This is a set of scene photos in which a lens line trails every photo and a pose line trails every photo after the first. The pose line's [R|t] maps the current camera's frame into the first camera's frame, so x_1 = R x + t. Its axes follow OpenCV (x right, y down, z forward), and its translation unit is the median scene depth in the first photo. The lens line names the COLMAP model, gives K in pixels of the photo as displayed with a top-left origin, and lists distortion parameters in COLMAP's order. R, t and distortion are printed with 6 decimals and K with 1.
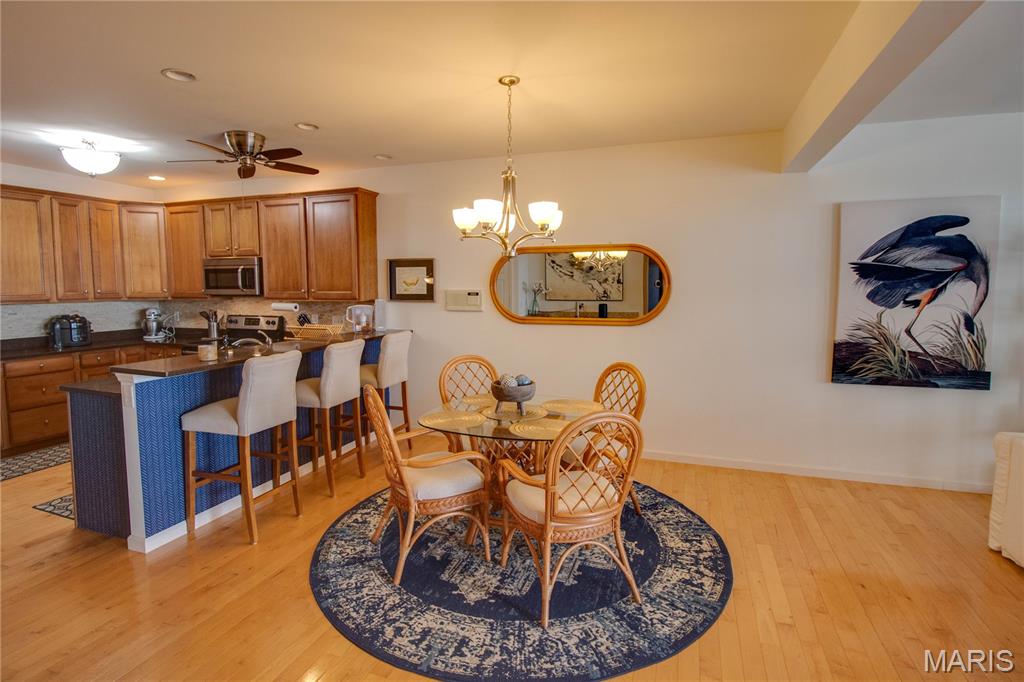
lens RADIAL K [[515.1, 0, 508.0], [0, 515.1, 329.8], [0, 0, 1]] dist [-0.016059, -0.000437]
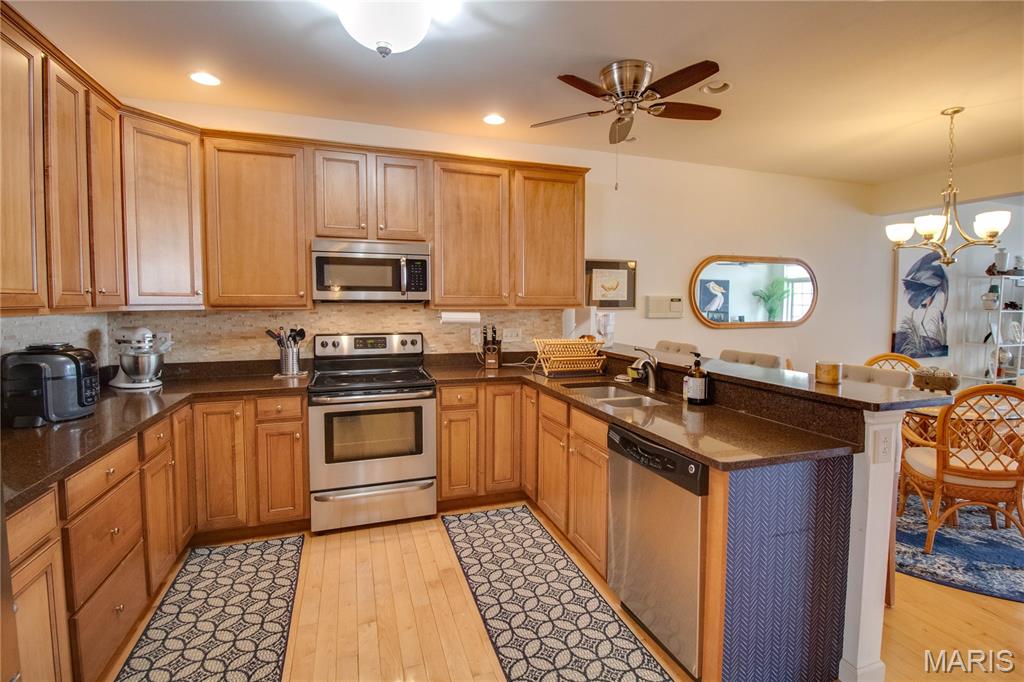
lens RADIAL K [[489.7, 0, 516.8], [0, 489.7, 327.8], [0, 0, 1]] dist [-0.013953, -0.000627]
pose [[0.772027, -0.030862, 0.634840, -0.870261], [0.050307, 0.998654, -0.012630, -0.020651], [-0.633595, 0.041687, 0.772541, 0.475573]]
